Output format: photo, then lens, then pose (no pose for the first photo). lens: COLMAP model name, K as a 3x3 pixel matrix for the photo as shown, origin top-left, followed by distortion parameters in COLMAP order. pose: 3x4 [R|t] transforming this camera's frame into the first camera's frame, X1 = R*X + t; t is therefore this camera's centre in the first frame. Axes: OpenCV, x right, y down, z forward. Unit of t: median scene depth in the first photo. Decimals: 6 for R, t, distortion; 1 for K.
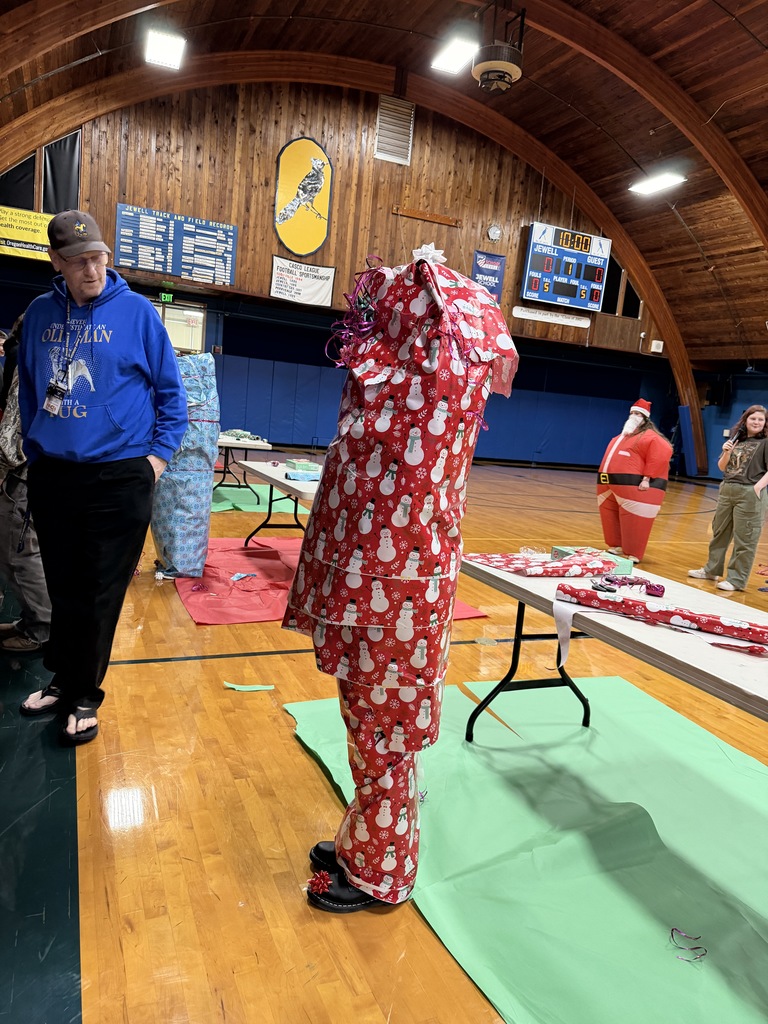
lens RADIAL K [[725.6, 0, 404.2], [0, 725.6, 511.5], [0, 0, 1]] dist [0.008035, -0.031523]
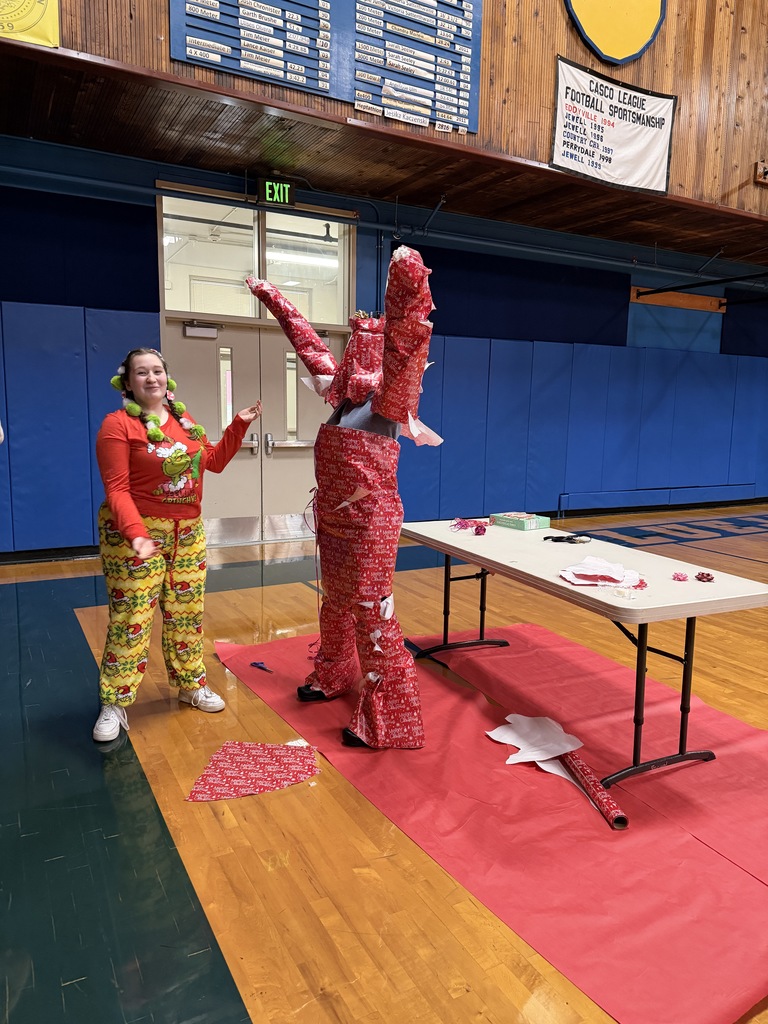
lens RADIAL K [[729.2, 0, 384.0], [0, 729.2, 512.0], [0, 0, 1]] dist [0.082373, -0.118059]
pose [[0.994715, -0.088003, 0.052886, -0.329353], [0.087708, 0.996115, 0.007883, -0.132561], [-0.053374, -0.003203, 0.998569, 0.649217]]
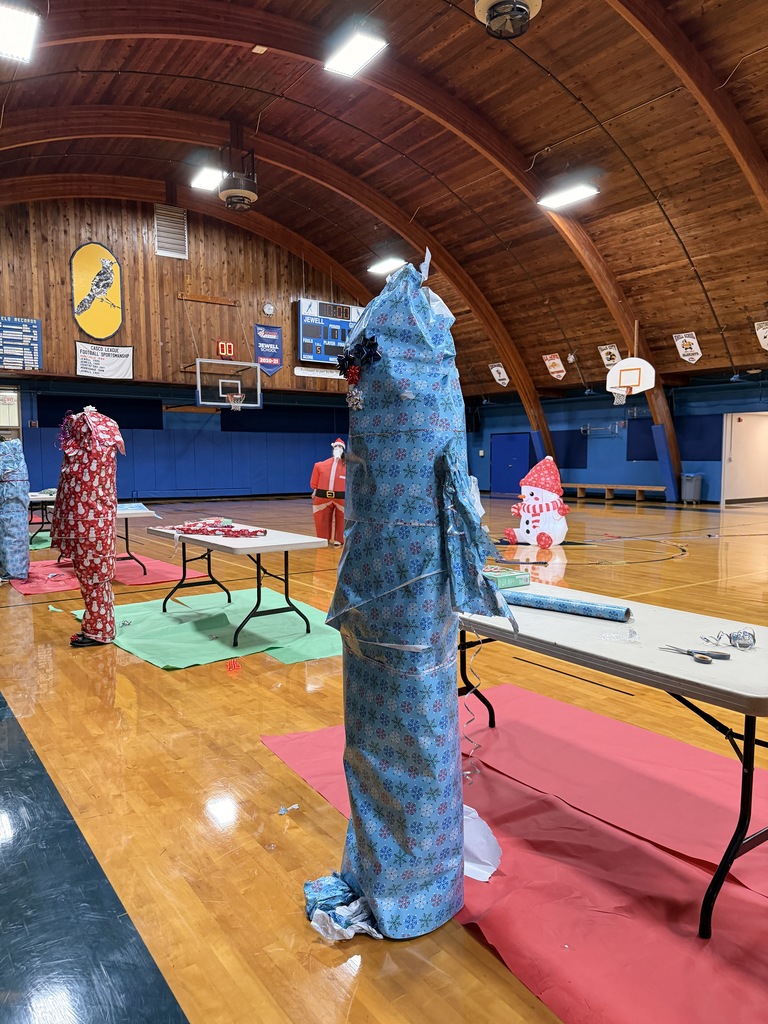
lens RADIAL K [[729.2, 0, 384.0], [0, 729.2, 512.0], [0, 0, 1]] dist [0.082373, -0.118059]
pose [[0.978769, -0.111162, 0.172207, 0.072916], [0.121279, 0.991390, -0.049358, 0.039070], [-0.165237, 0.069195, 0.983824, -0.237777]]
